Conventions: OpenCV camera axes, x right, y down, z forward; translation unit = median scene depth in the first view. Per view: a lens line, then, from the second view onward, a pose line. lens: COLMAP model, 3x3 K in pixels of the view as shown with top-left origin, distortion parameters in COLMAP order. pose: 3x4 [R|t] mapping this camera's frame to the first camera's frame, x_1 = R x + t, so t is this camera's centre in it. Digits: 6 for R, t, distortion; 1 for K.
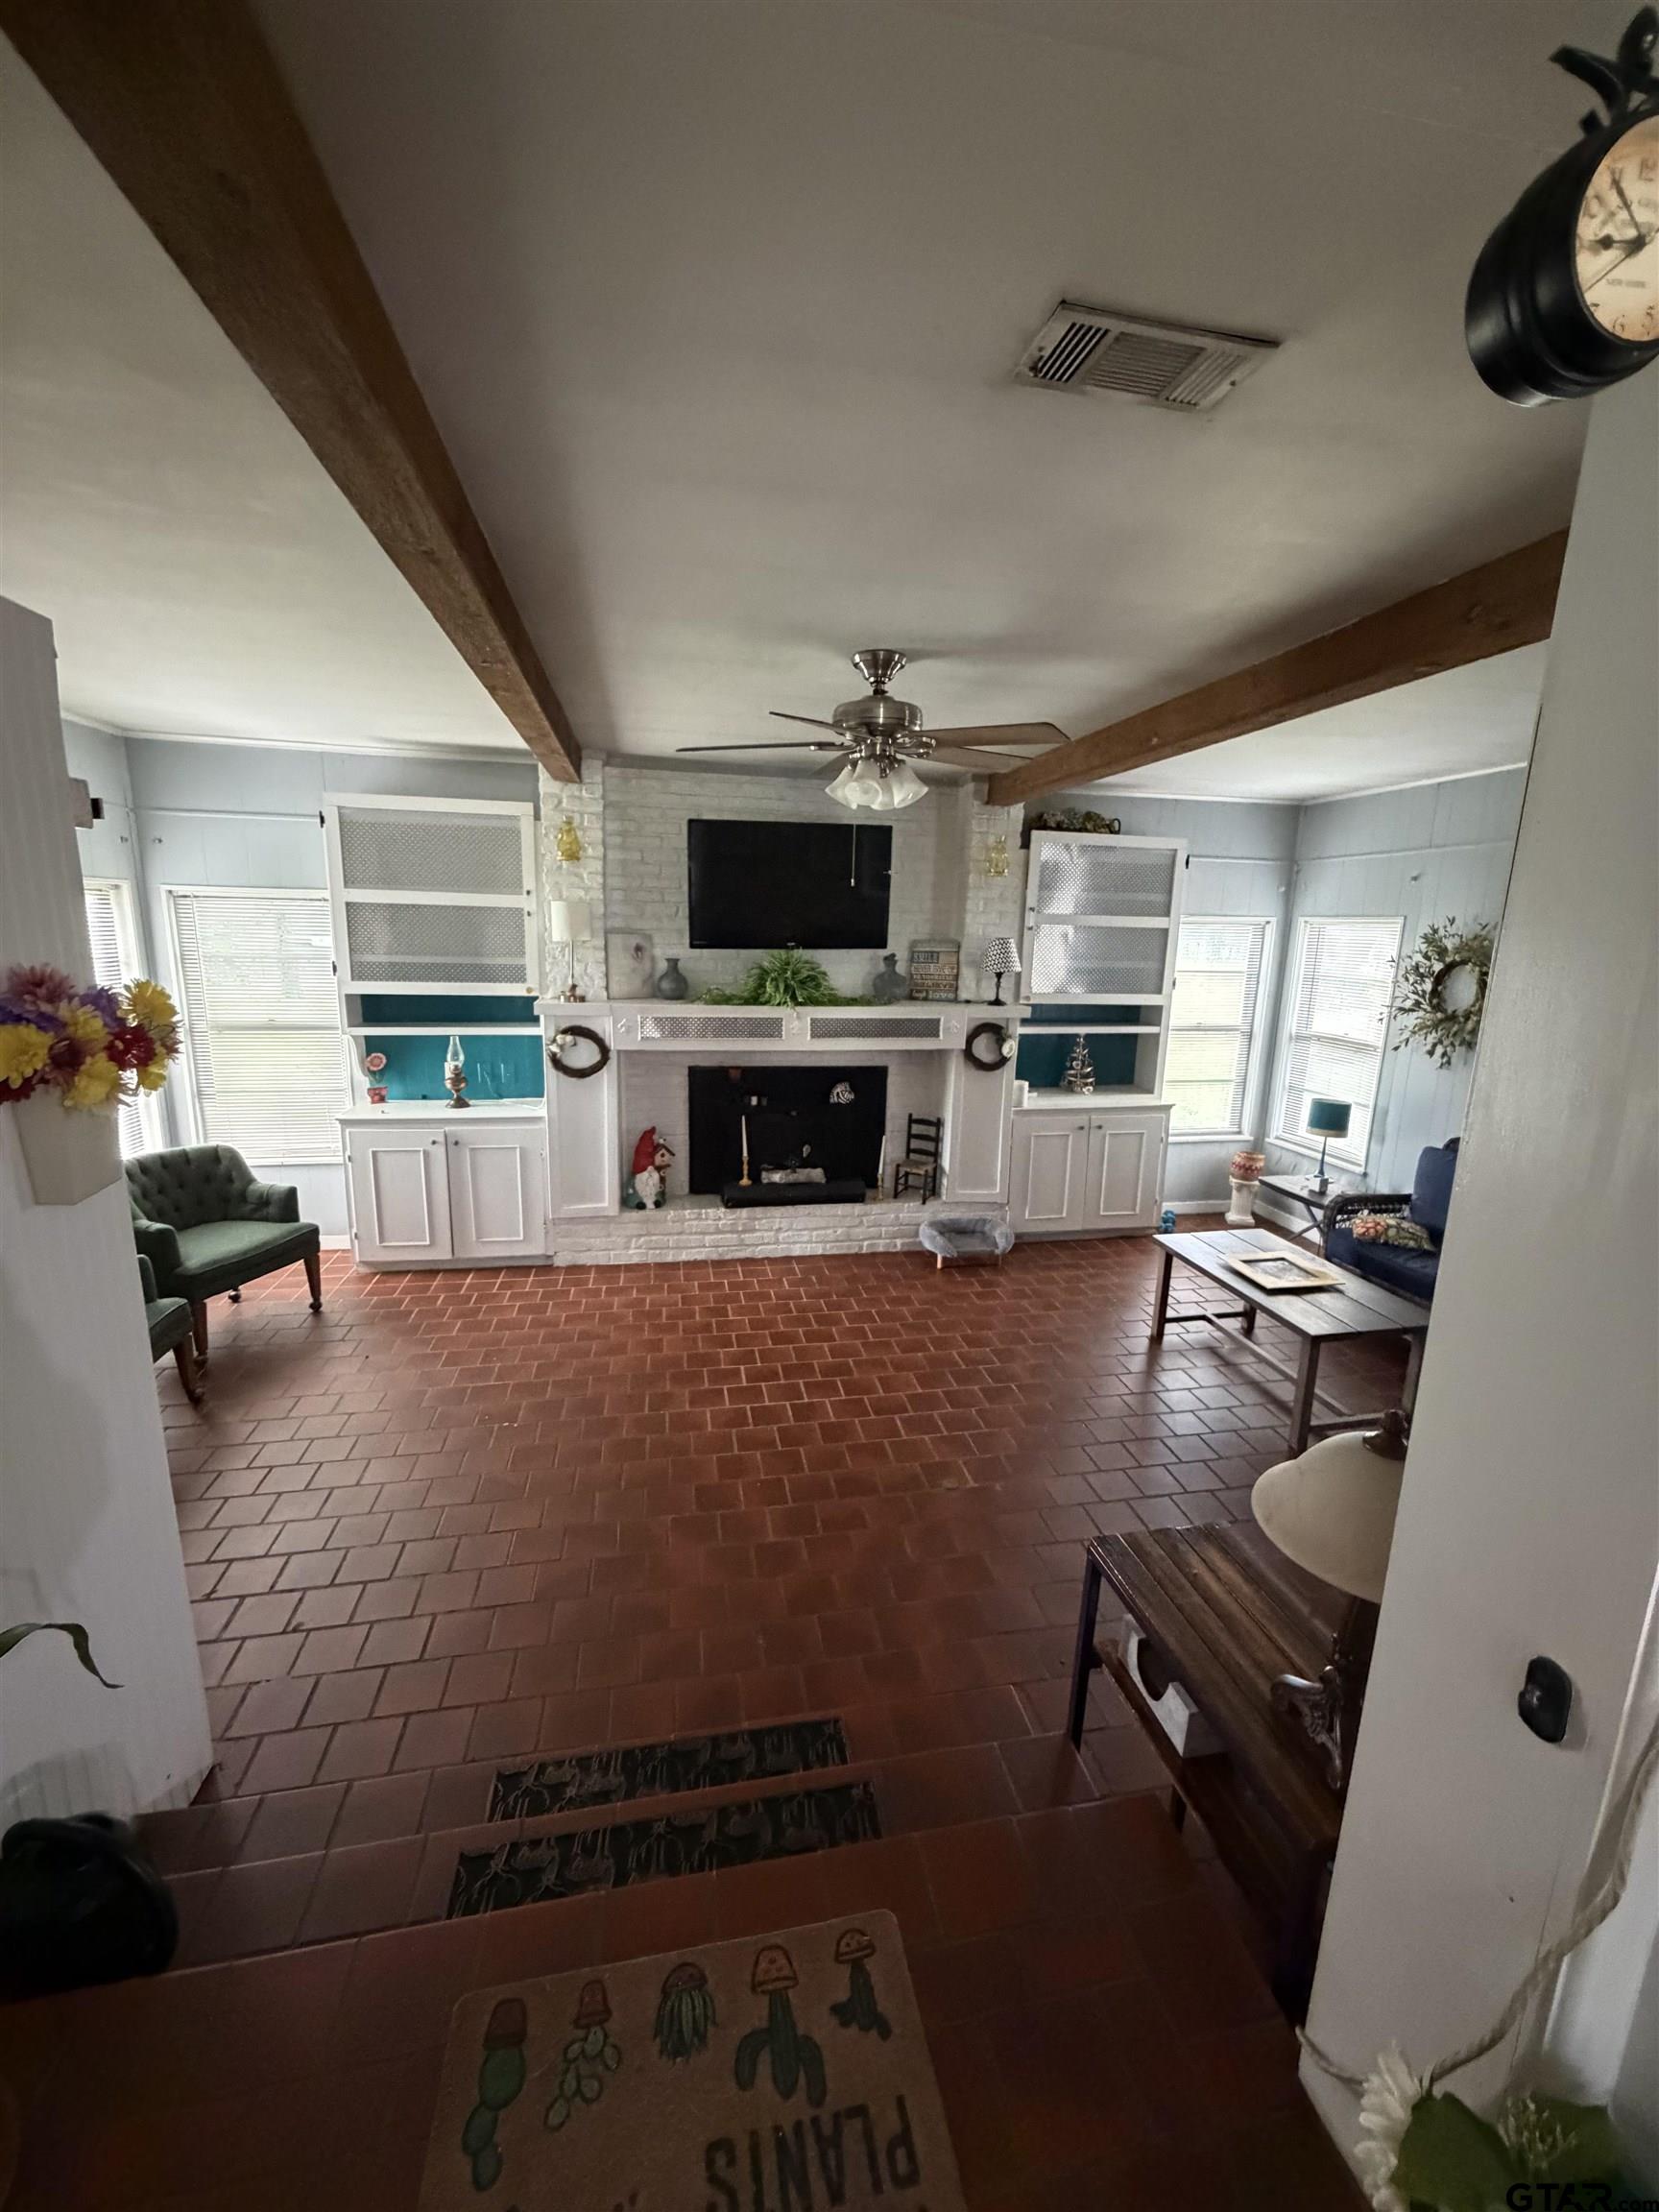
lens RADIAL K [[875.5, 0, 833.8], [0, 875.5, 1103.1], [0, 0, 1]] dist [-0.000173, -0.000116]
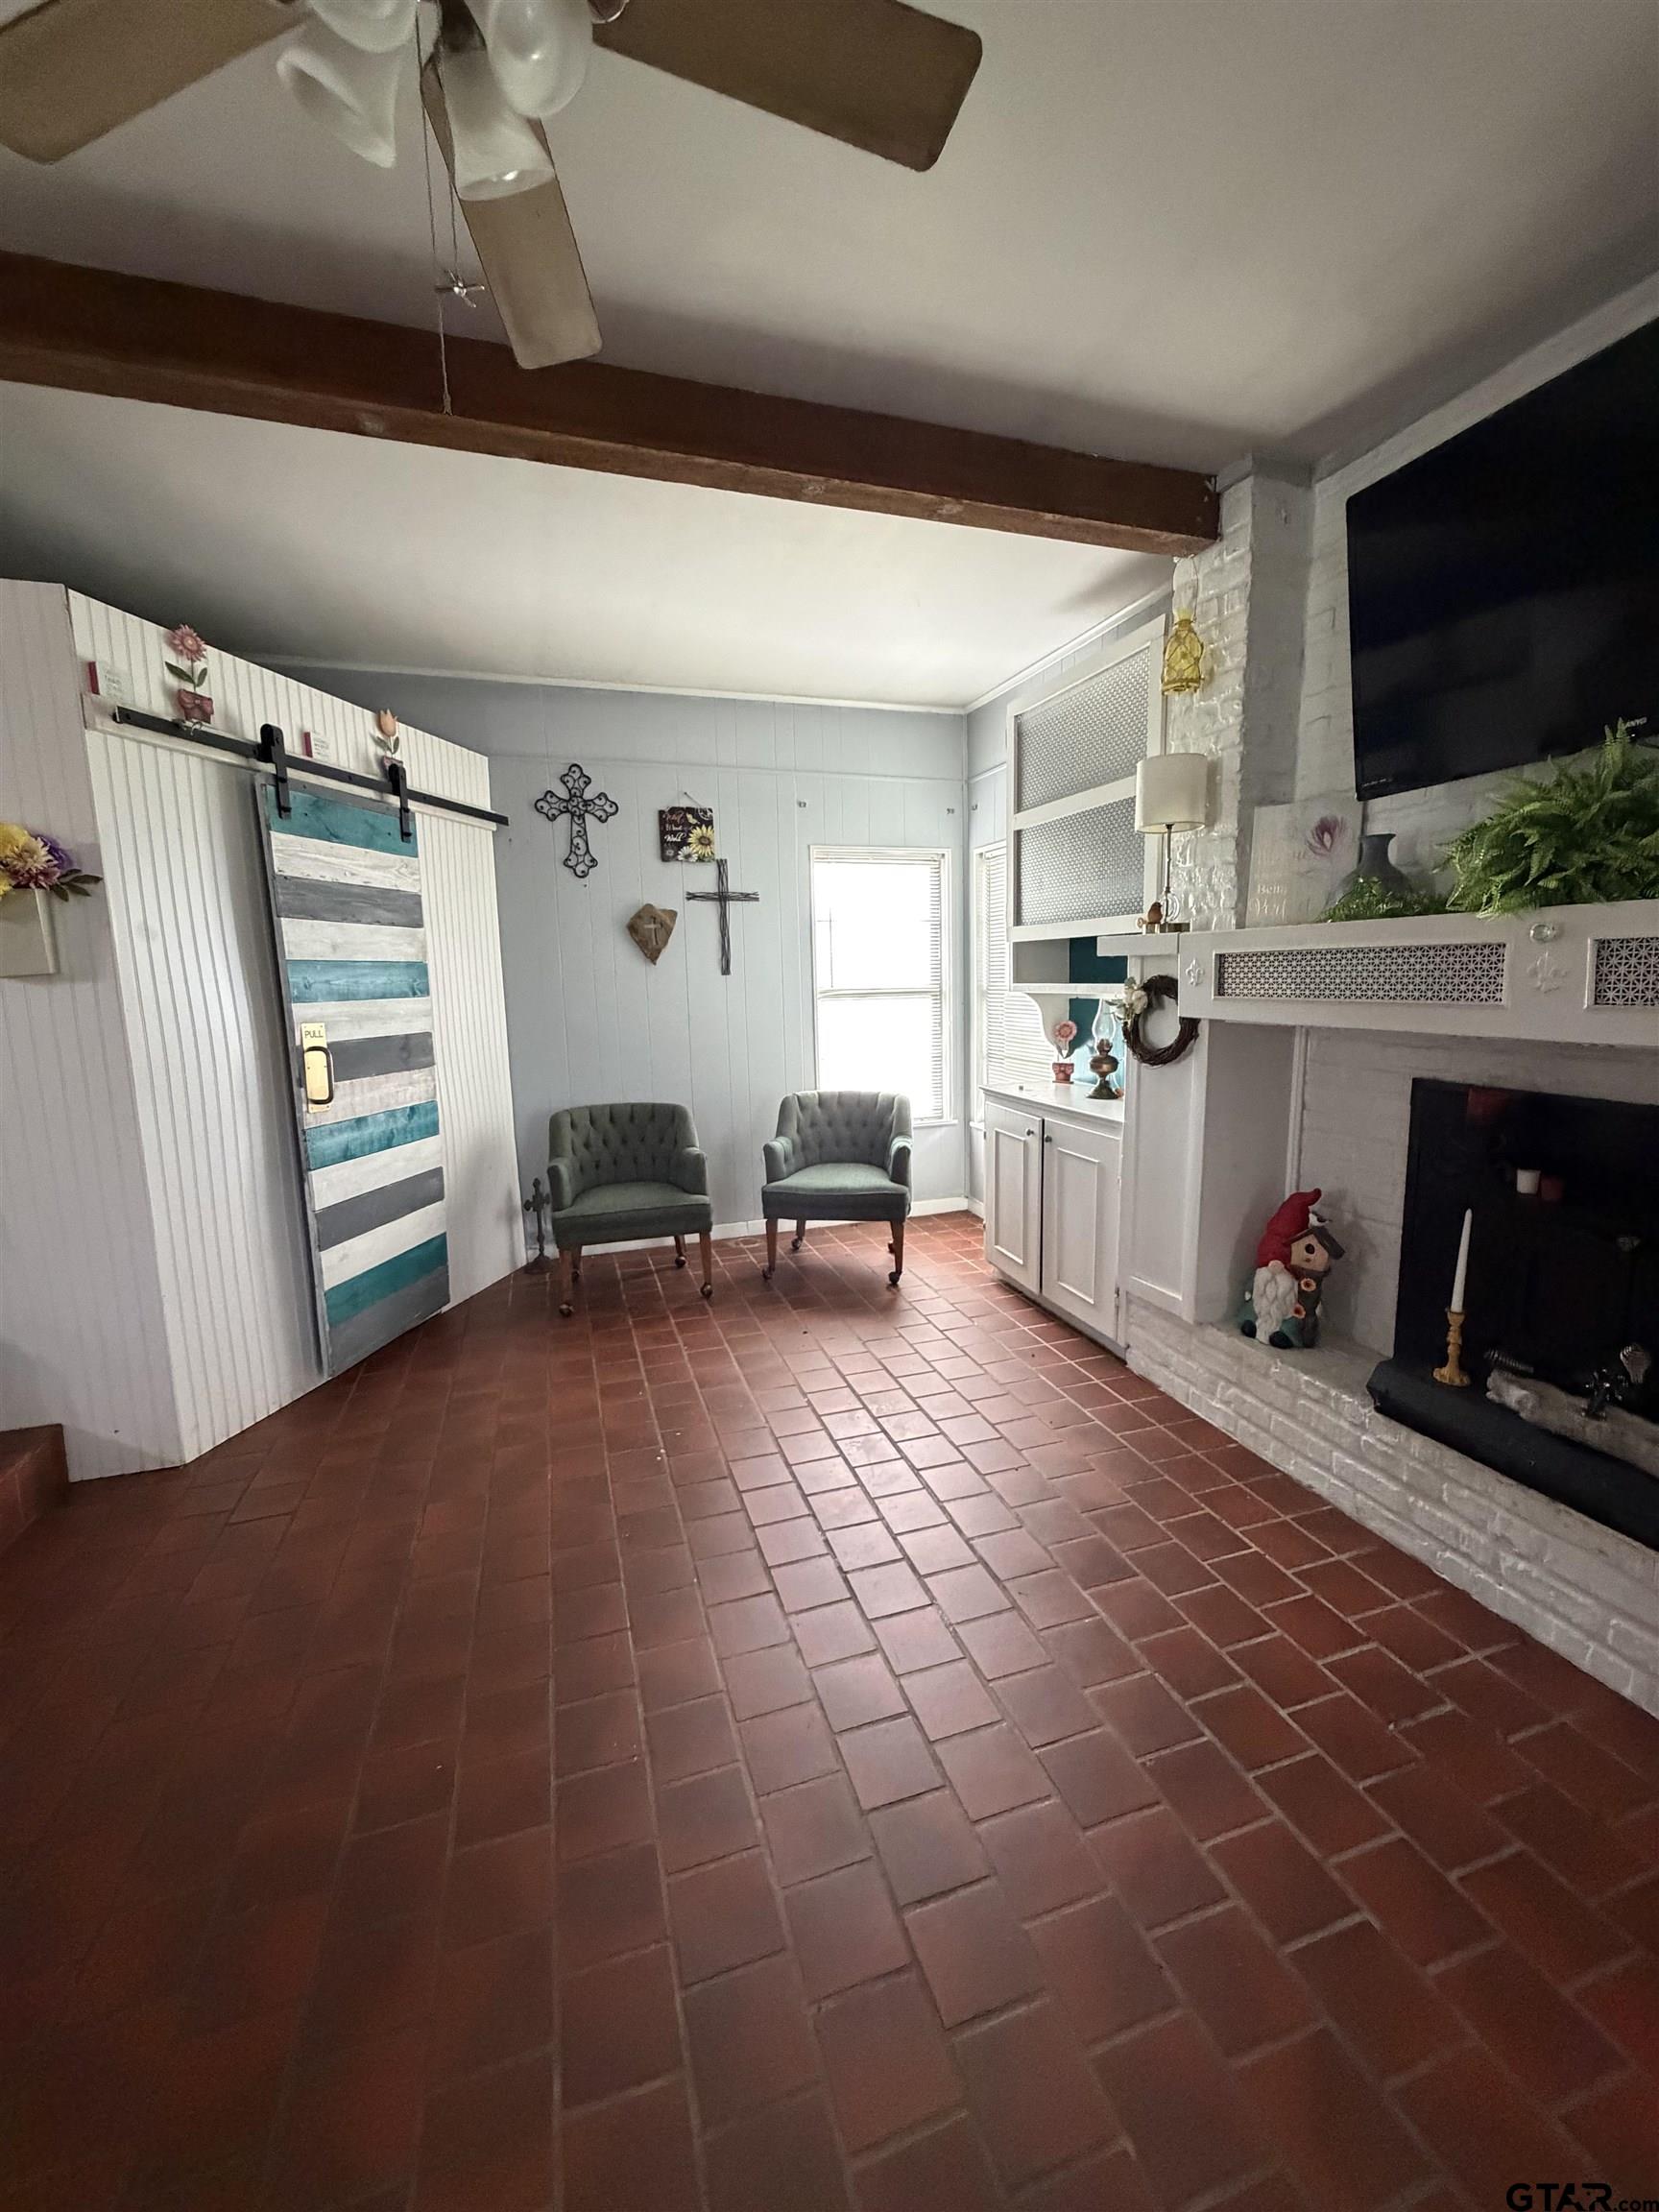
lens RADIAL K [[882.4, 0, 836.3], [0, 882.4, 1097.4], [0, 0, 1]] dist [-0.000760, -0.000056]
pose [[0.124489, 0.109350, -0.986177, 0.252394], [-0.171726, 0.981284, 0.087130, -0.021235], [0.977248, 0.158505, 0.140937, 0.671042]]
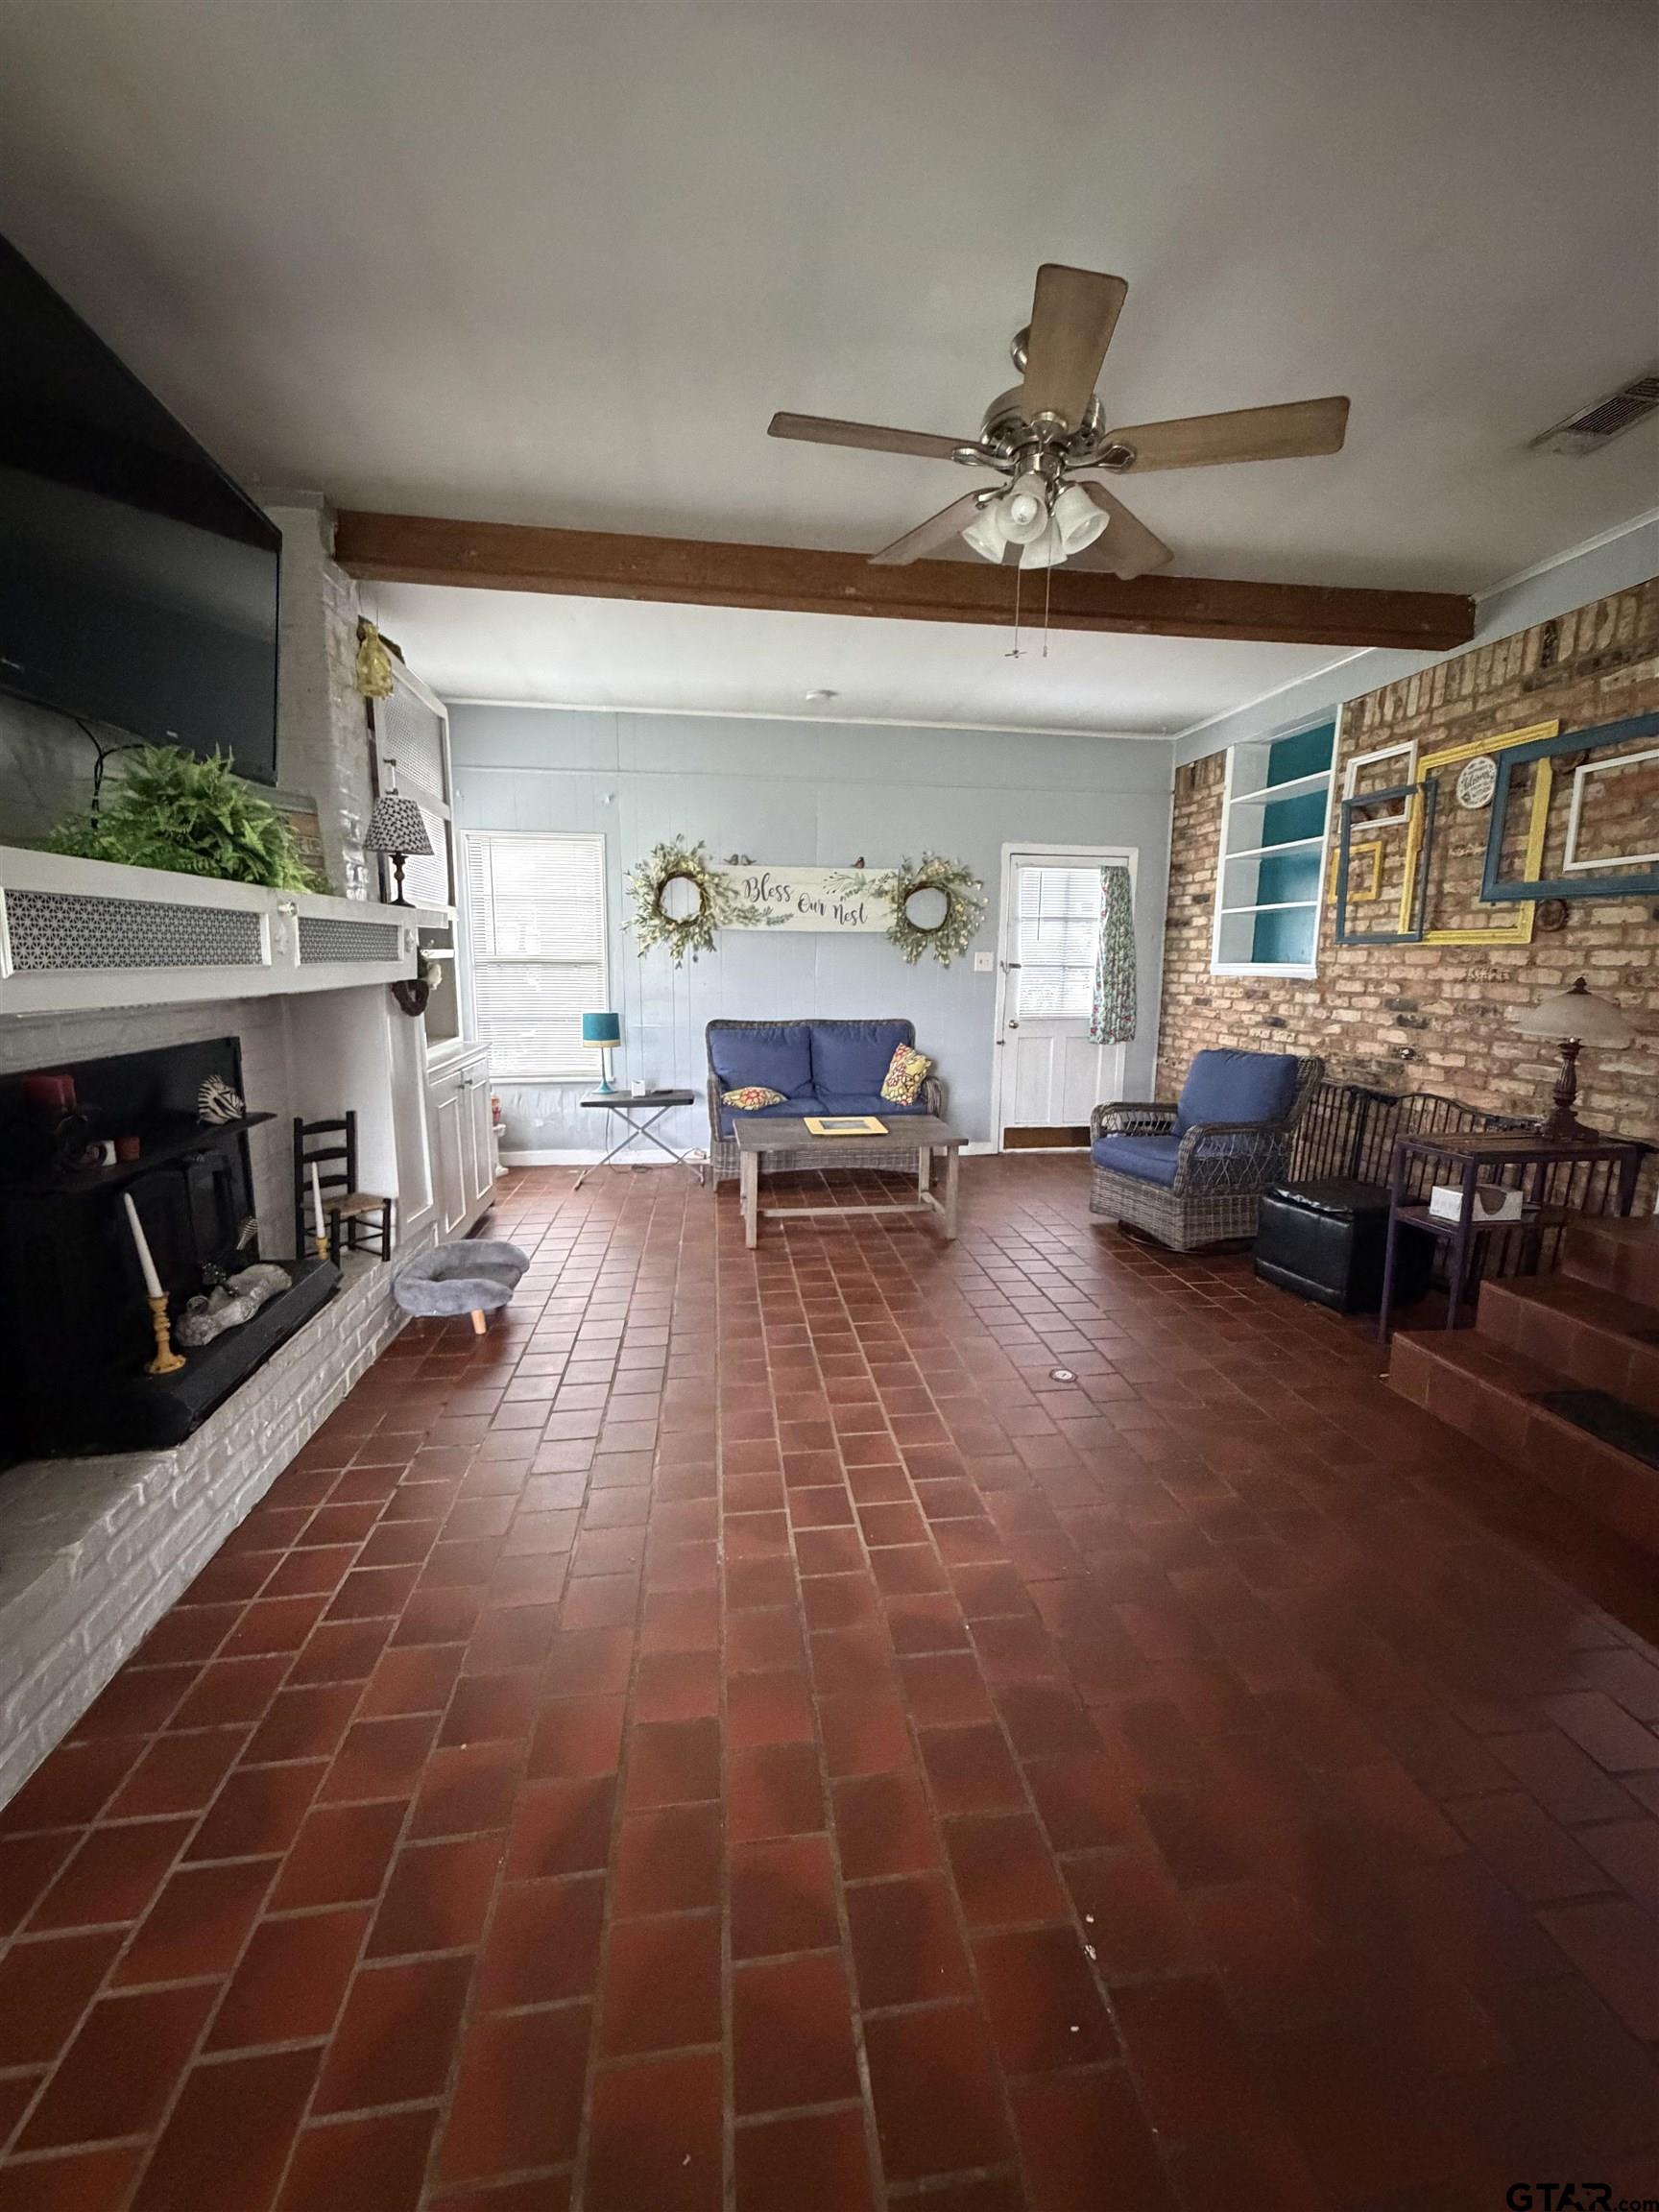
lens RADIAL K [[875.5, 0, 833.8], [0, 875.5, 1103.1], [0, 0, 1]] dist [-0.000173, -0.000116]
pose [[0.047189, -0.186511, 0.981319, -0.448264], [0.190290, 0.966101, 0.174468, -0.029346], [-0.980593, 0.178502, 0.081081, 0.689563]]
